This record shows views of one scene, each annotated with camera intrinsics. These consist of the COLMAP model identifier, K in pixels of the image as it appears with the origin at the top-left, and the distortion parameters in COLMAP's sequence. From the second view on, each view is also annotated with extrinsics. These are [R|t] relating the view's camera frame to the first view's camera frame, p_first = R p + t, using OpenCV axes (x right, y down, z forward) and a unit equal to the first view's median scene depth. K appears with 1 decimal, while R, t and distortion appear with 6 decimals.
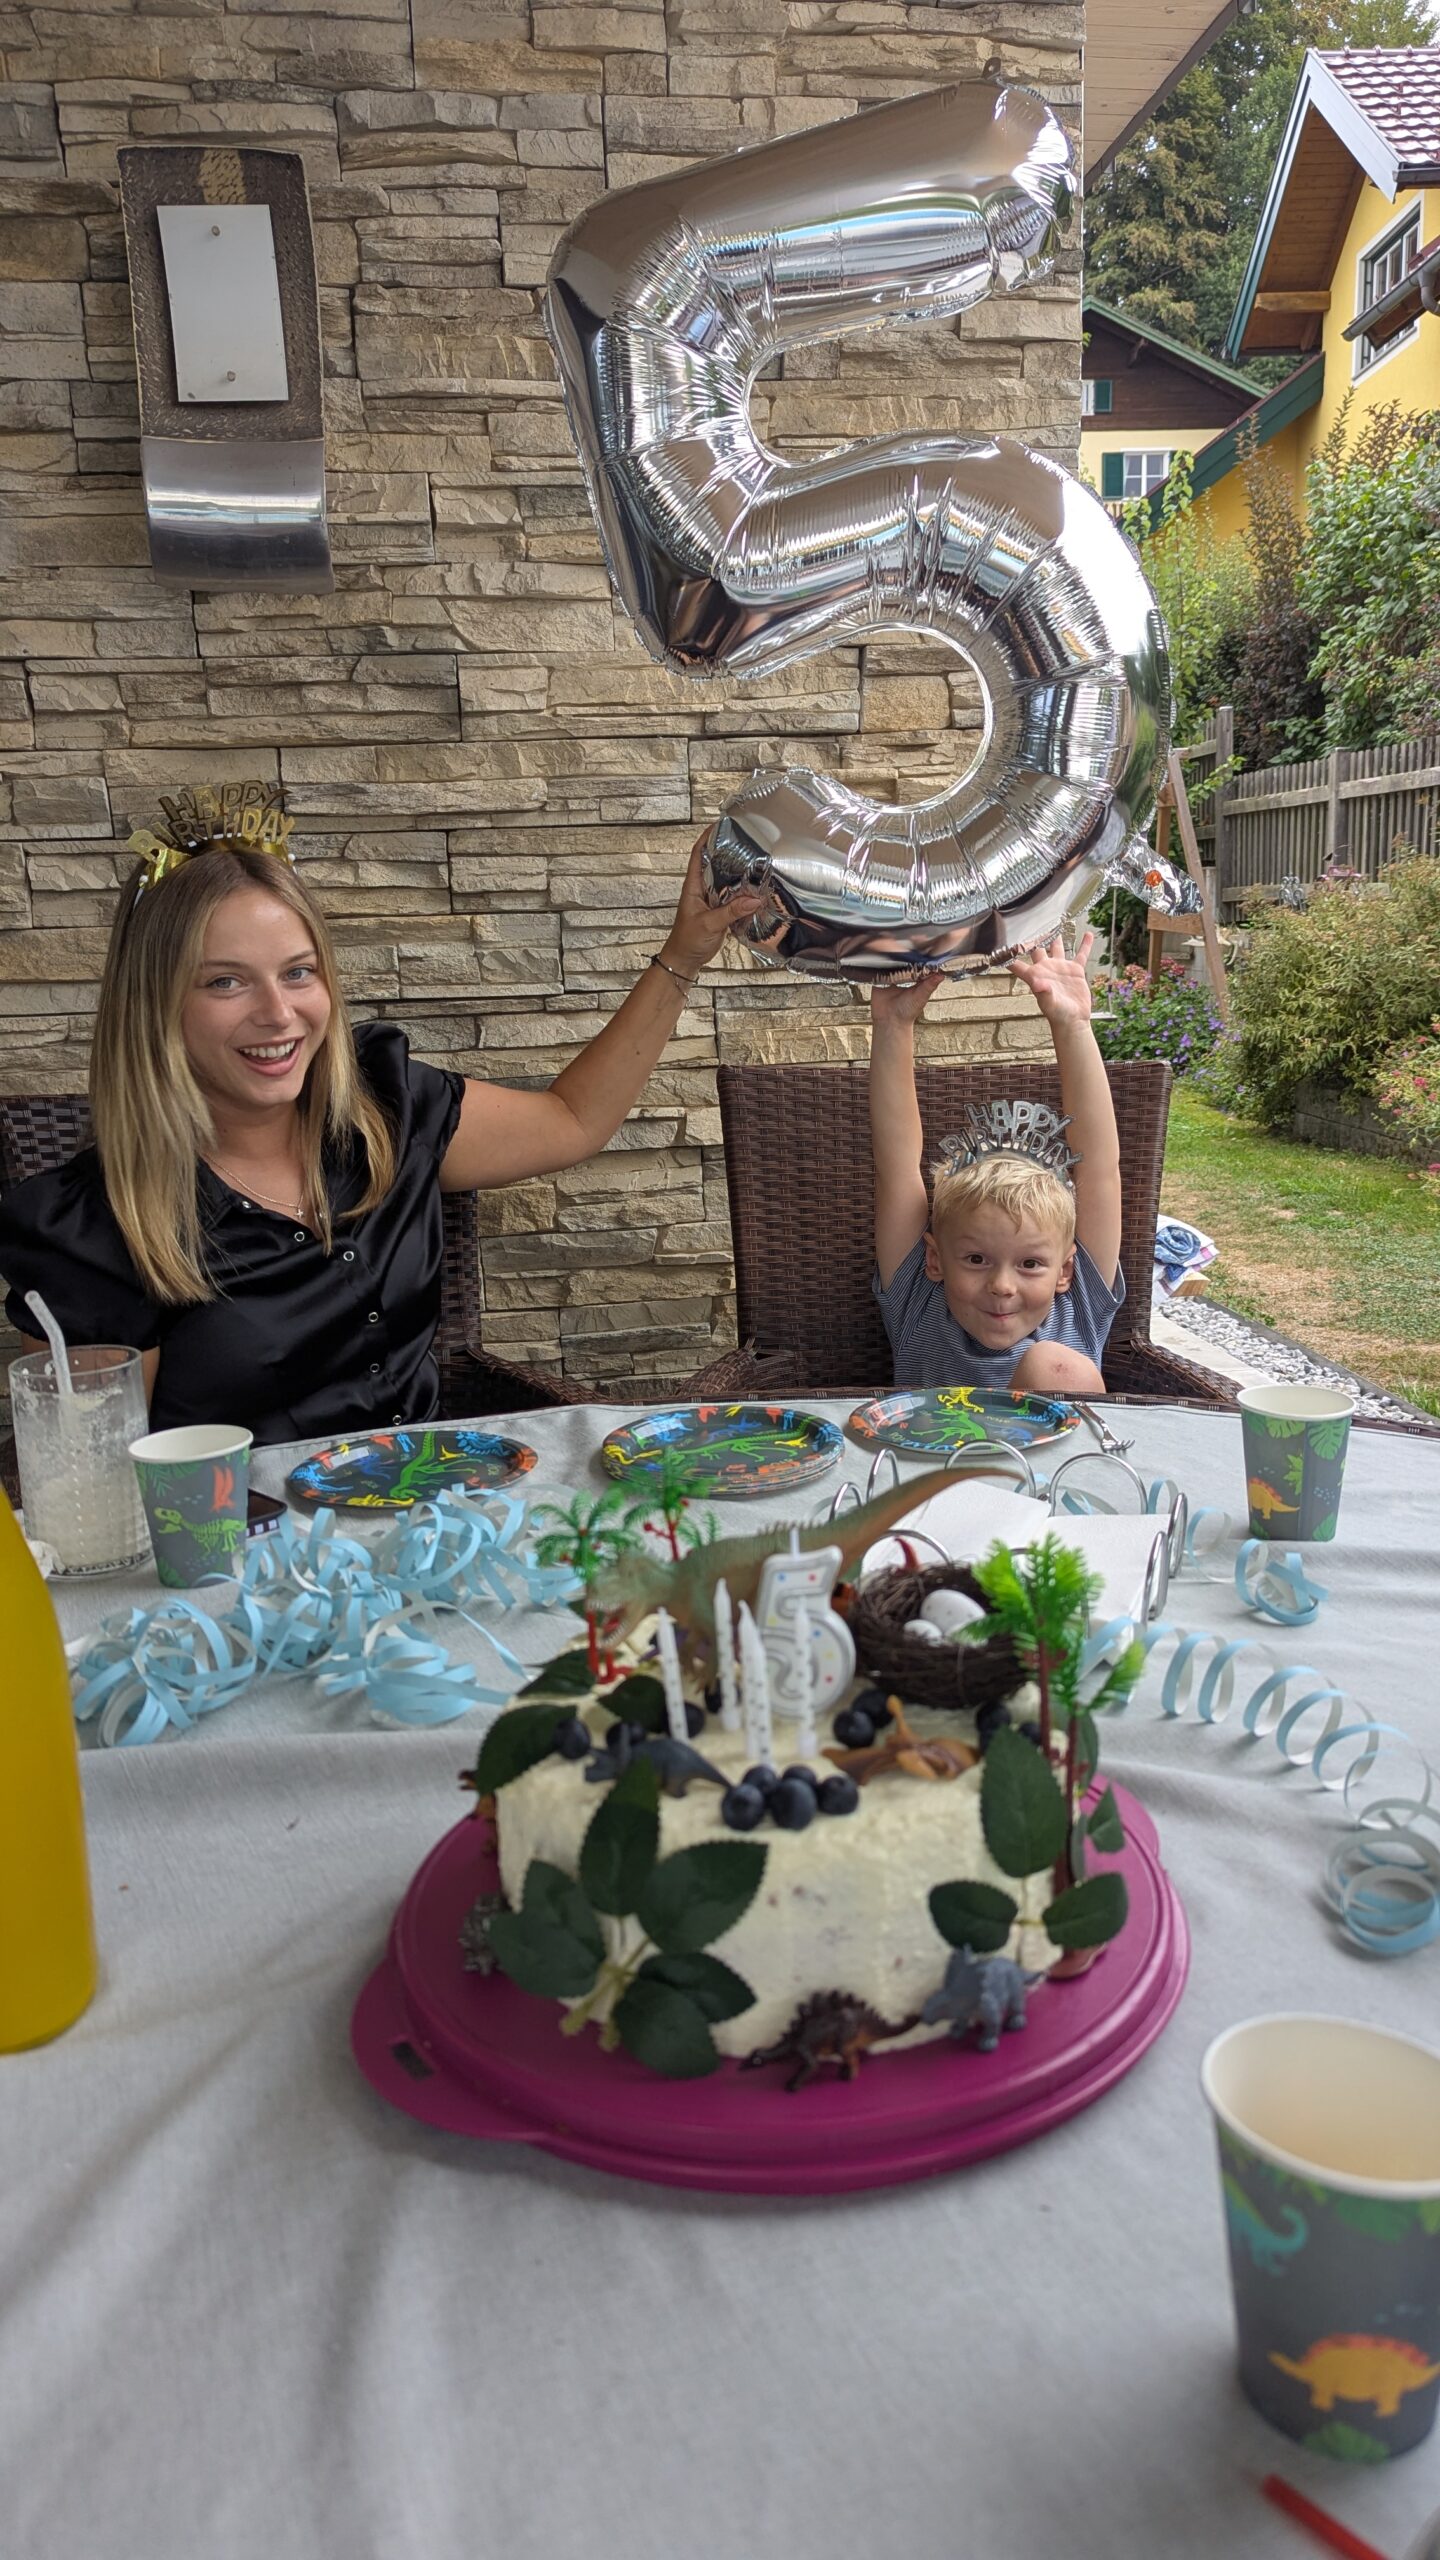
lens RADIAL K [[1893.1, 0, 742.6], [0, 1893.1, 1256.2], [0, 0, 1]] dist [0.051465, -0.041519]
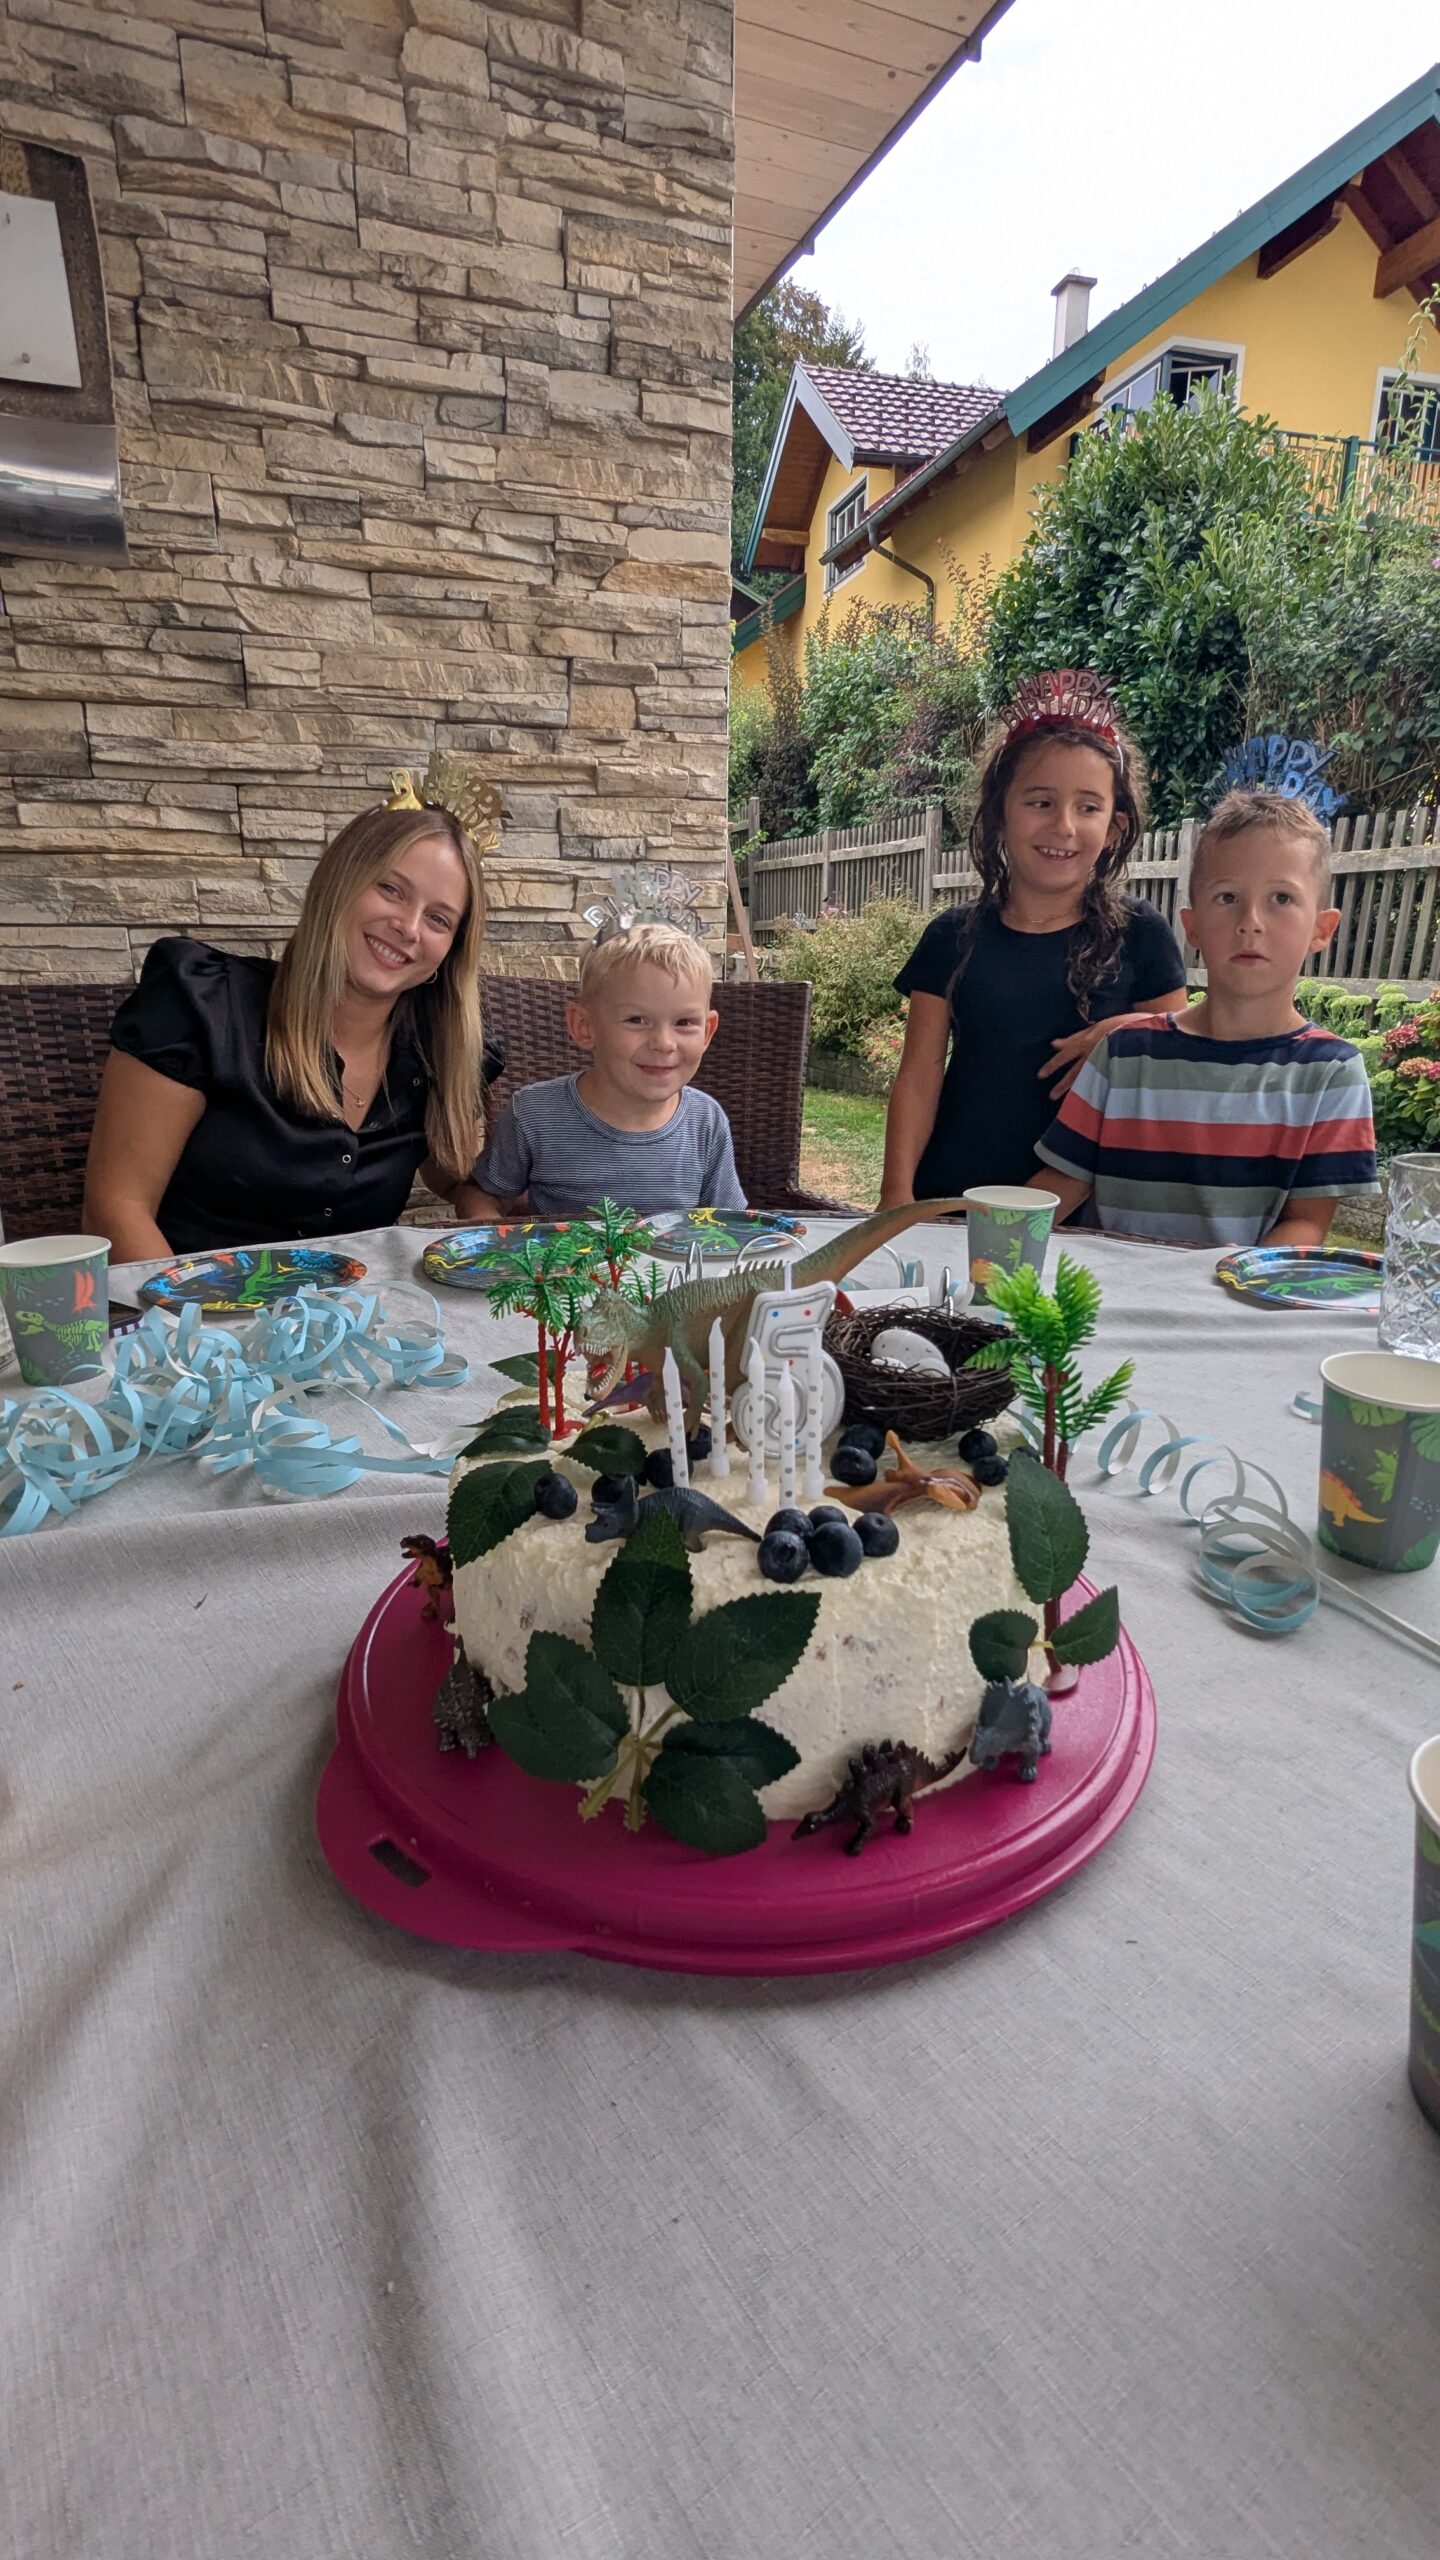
lens RADIAL K [[1248.4, 0, 721.3], [0, 1248.4, 1265.3], [0, 0, 1]] dist [-0.007660, 0.009477]
pose [[0.972153, -0.025790, 0.232926, -0.047360], [0.008863, 0.997261, 0.073425, 0.031663], [-0.234181, -0.069316, 0.969719, 0.128679]]
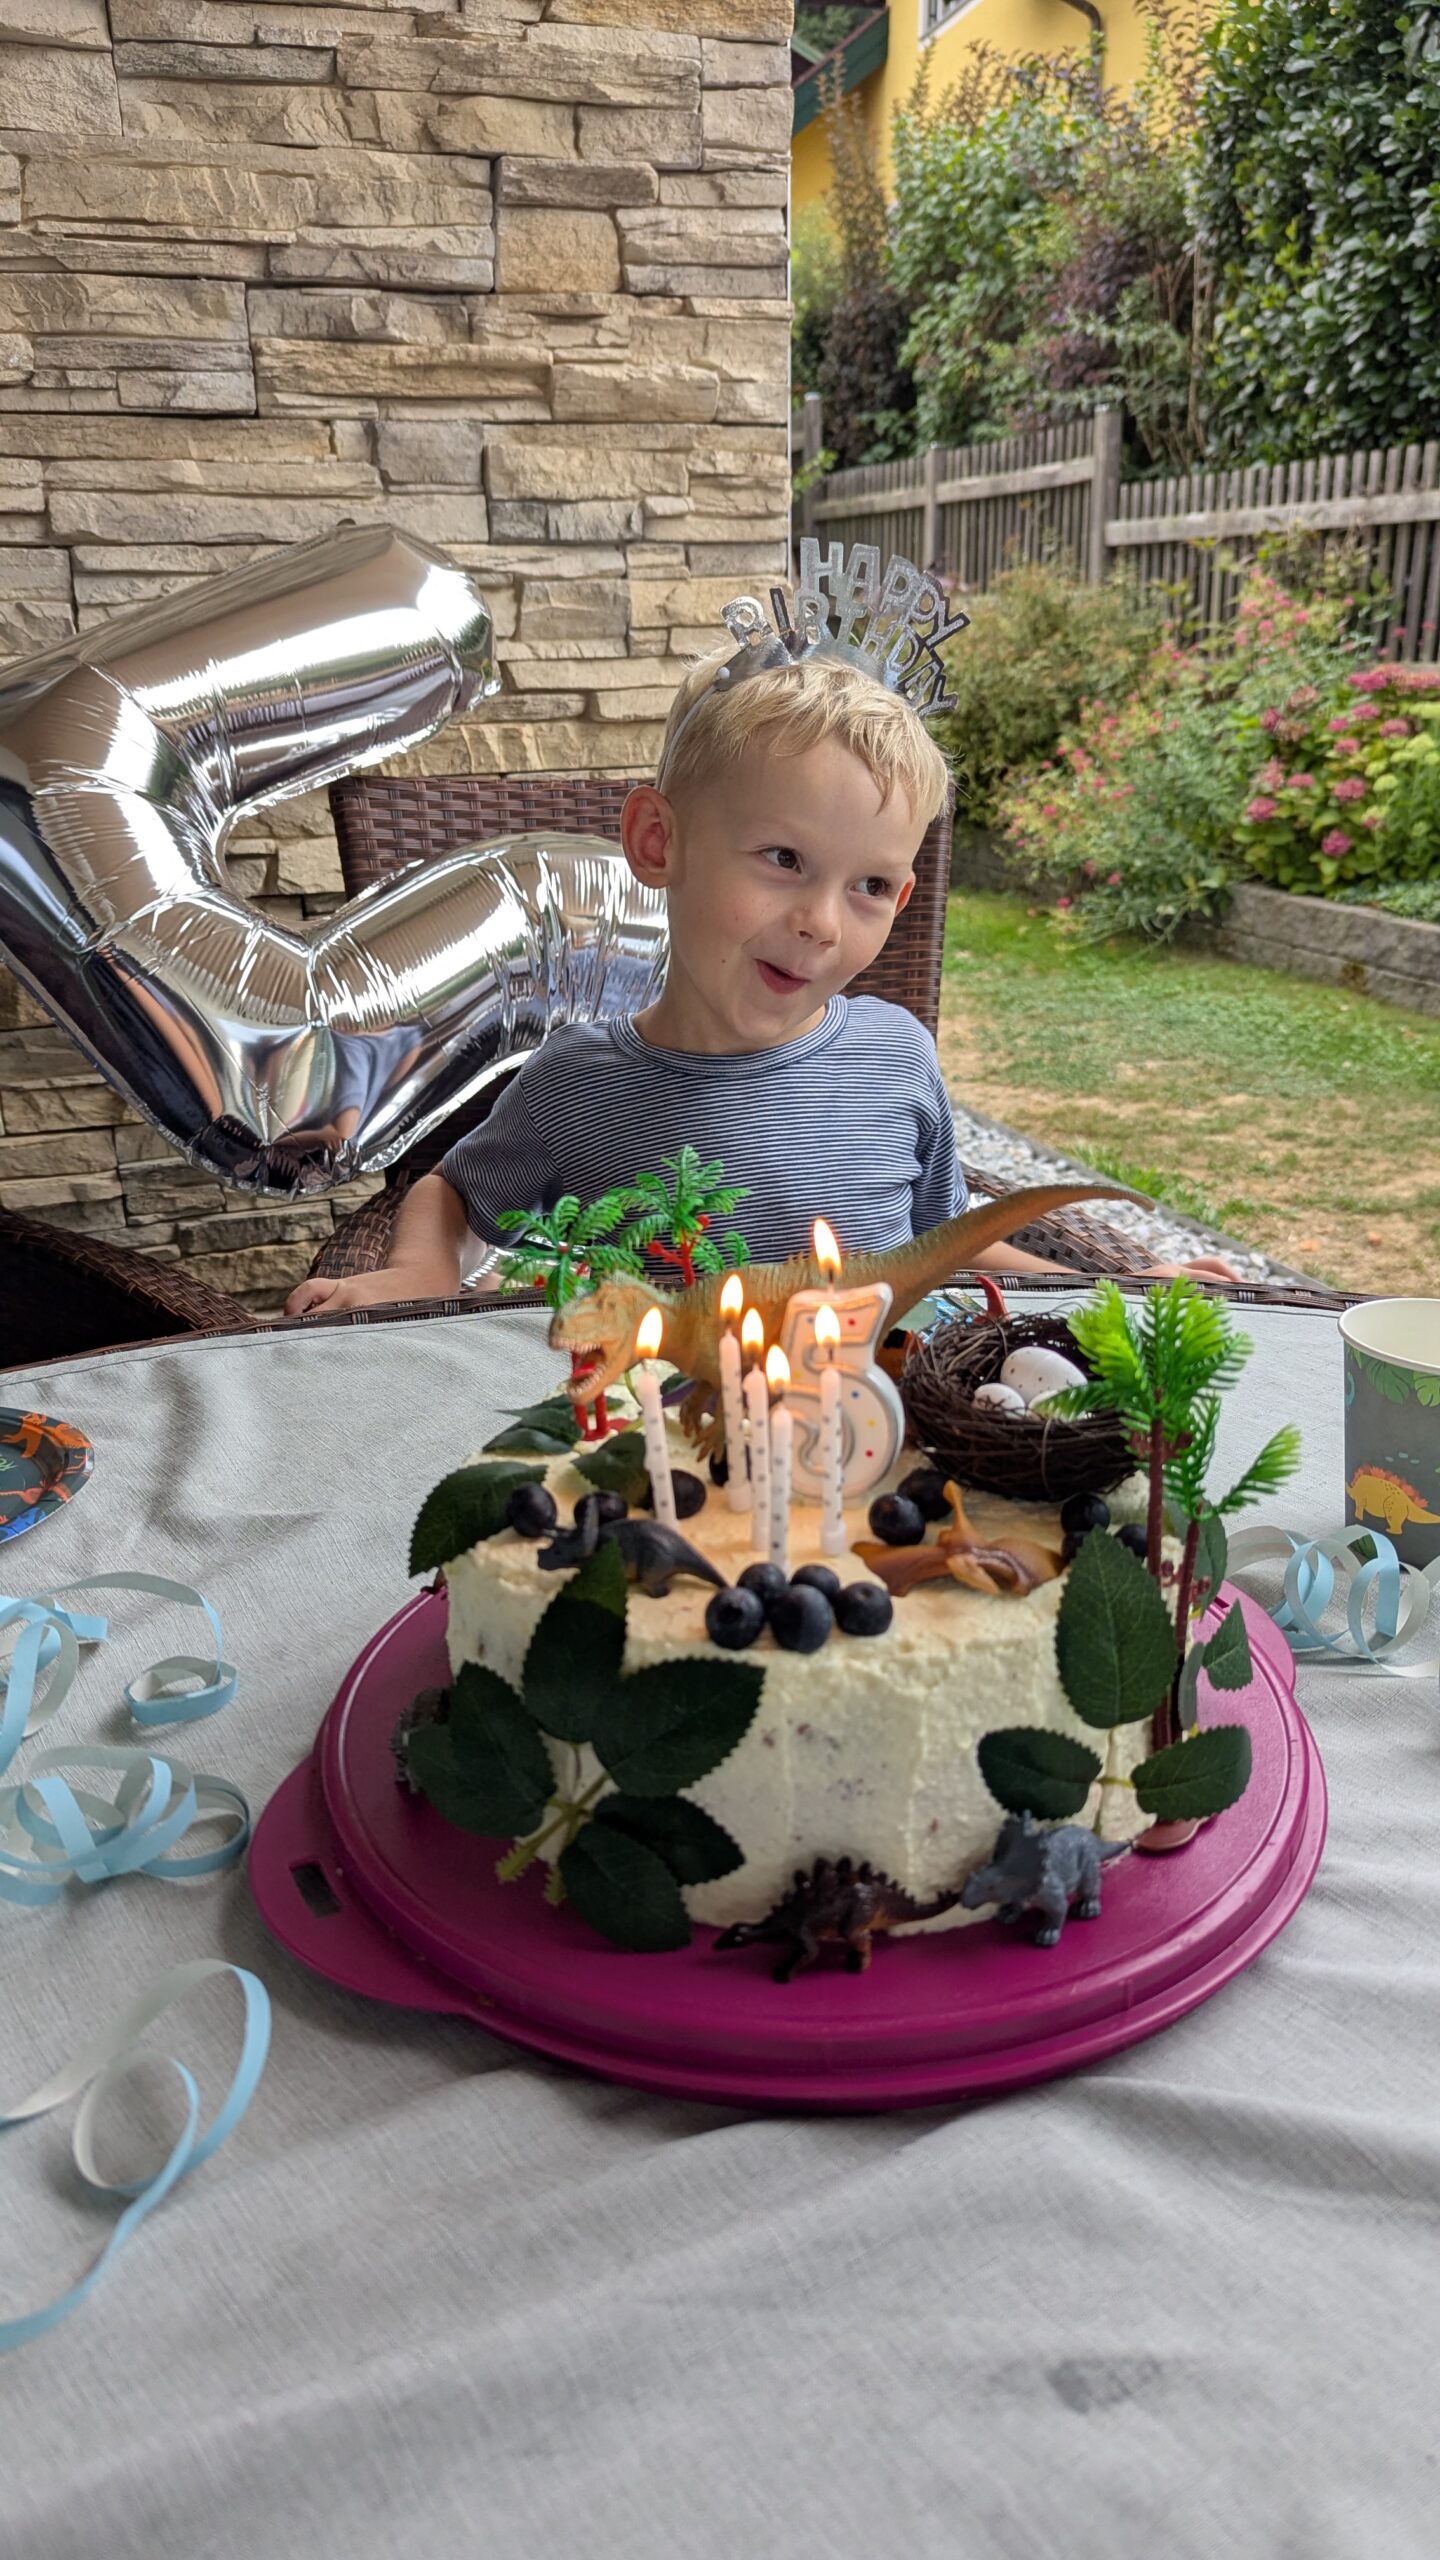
lens RADIAL K [[1893.1, 0, 736.5], [0, 1893.1, 1273.2], [0, 0, 1]] dist [0.051465, -0.041519]
pose [[0.974919, -0.058117, 0.214838, -0.026301], [0.026840, 0.988960, 0.145729, -0.017876], [-0.220935, -0.136307, 0.965716, 0.259592]]
